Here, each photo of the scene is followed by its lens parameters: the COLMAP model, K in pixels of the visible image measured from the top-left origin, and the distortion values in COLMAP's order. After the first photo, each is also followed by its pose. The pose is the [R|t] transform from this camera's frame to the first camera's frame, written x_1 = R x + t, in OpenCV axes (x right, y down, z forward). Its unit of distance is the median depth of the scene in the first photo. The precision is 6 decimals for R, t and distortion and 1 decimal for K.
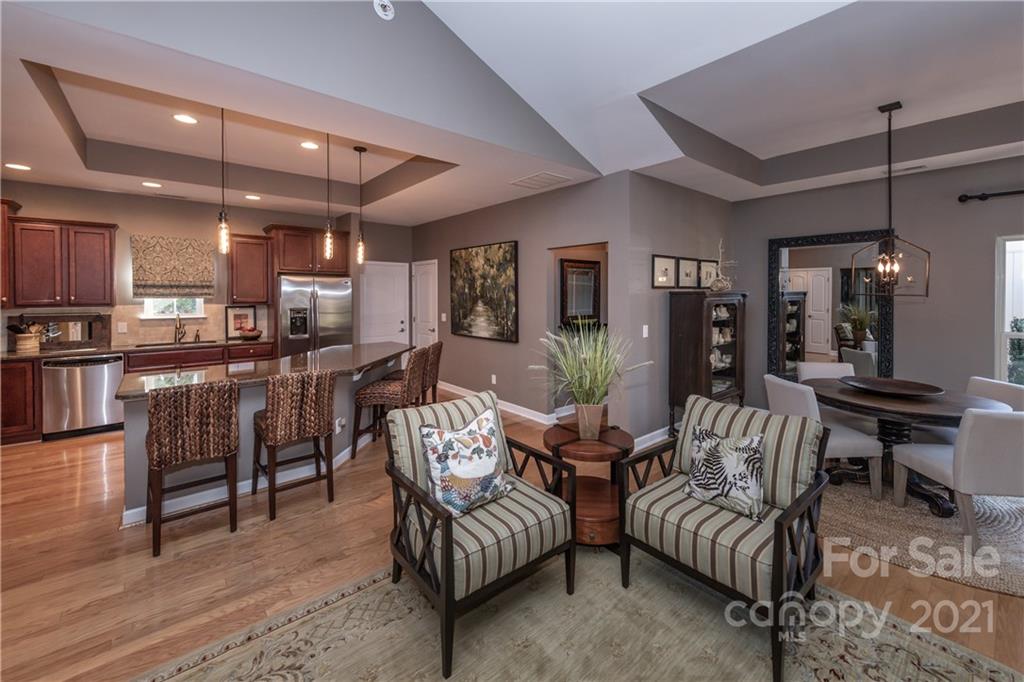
lens RADIAL K [[424.9, 0, 564.7], [0, 424.9, 309.0], [0, 0, 1]] dist [-0.010823, 0.001068]
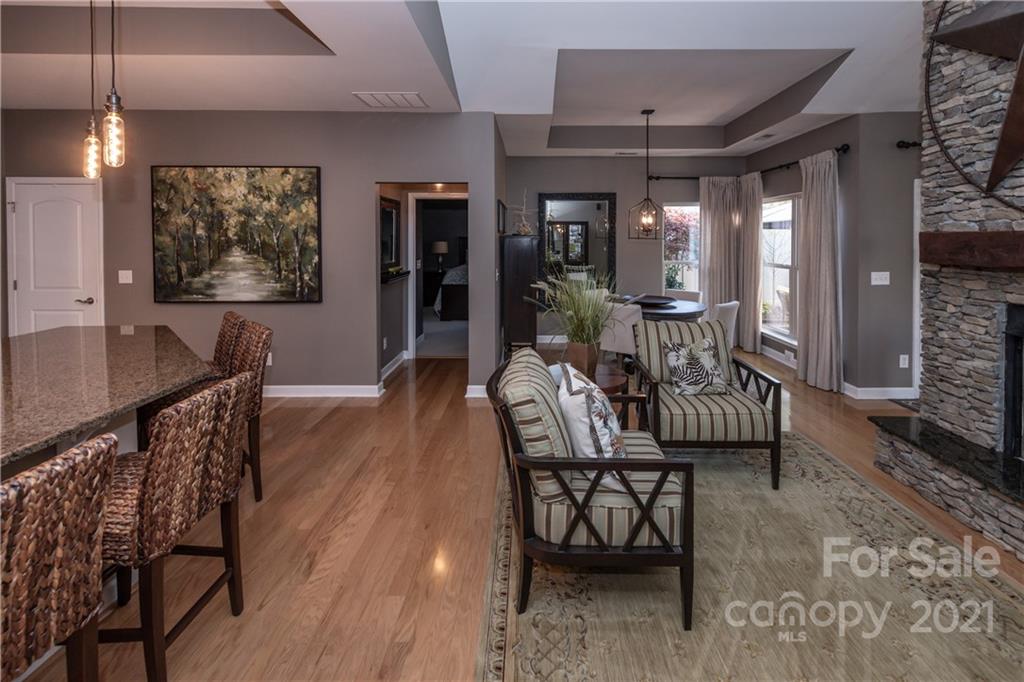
lens RADIAL K [[434.7, 0, 534.3], [0, 434.7, 252.1], [0, 0, 1]] dist [0.004015, -0.000235]
pose [[0.661538, -0.021442, 0.749605, -0.419336], [0.025253, 0.999661, 0.006309, -0.004858], [-0.749486, 0.014756, 0.661856, 0.194429]]
